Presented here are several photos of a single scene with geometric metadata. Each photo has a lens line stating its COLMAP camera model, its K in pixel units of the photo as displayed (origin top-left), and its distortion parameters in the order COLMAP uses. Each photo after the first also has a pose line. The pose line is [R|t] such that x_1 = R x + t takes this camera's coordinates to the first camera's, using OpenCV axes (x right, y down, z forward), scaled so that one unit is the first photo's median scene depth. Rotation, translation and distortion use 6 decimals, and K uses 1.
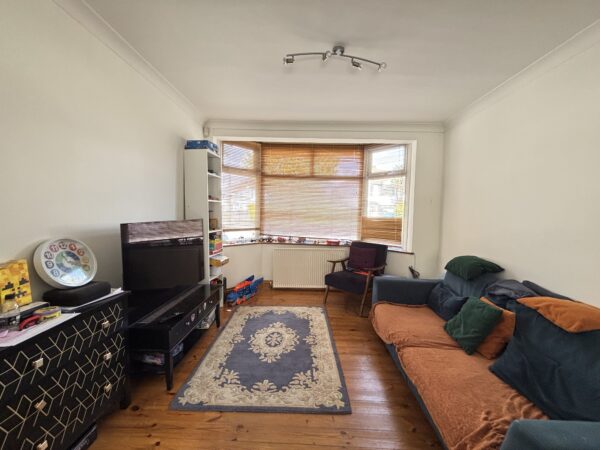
lens RADIAL K [[244.6, 0, 301.3], [0, 244.6, 226.8], [0, 0, 1]] dist [-0.000827, 0.000396]
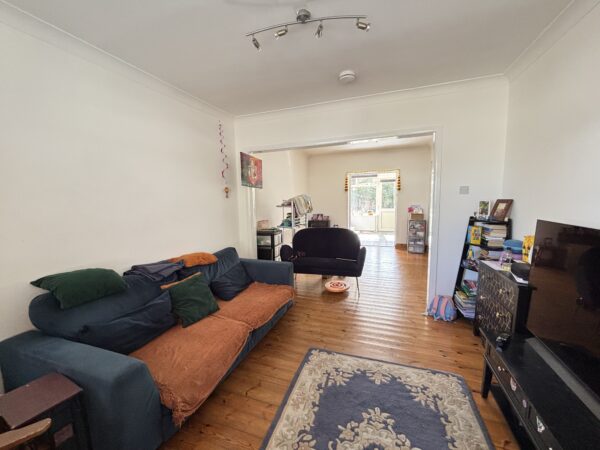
lens RADIAL K [[244.6, 0, 300.3], [0, 244.6, 224.5], [0, 0, 1]] dist [-0.000827, 0.000396]
pose [[-0.946338, -0.035965, 0.321172, -0.093172], [0.023742, 0.983367, 0.180074, -0.102632], [-0.322306, 0.178036, -0.929743, 1.230015]]
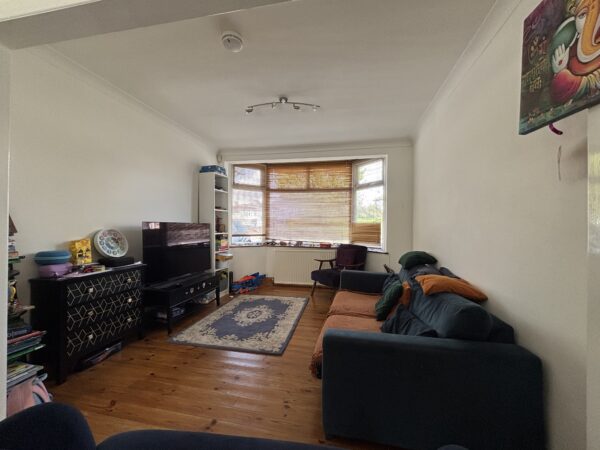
lens RADIAL K [[244.6, 0, 300.2], [0, 244.6, 226.7], [0, 0, 1]] dist [-0.000827, 0.000396]
pose [[0.982782, -0.012343, -0.184355, 0.322481], [0.000706, 0.998010, -0.063057, 0.069190], [0.184766, 0.061841, 0.980835, -0.216098]]
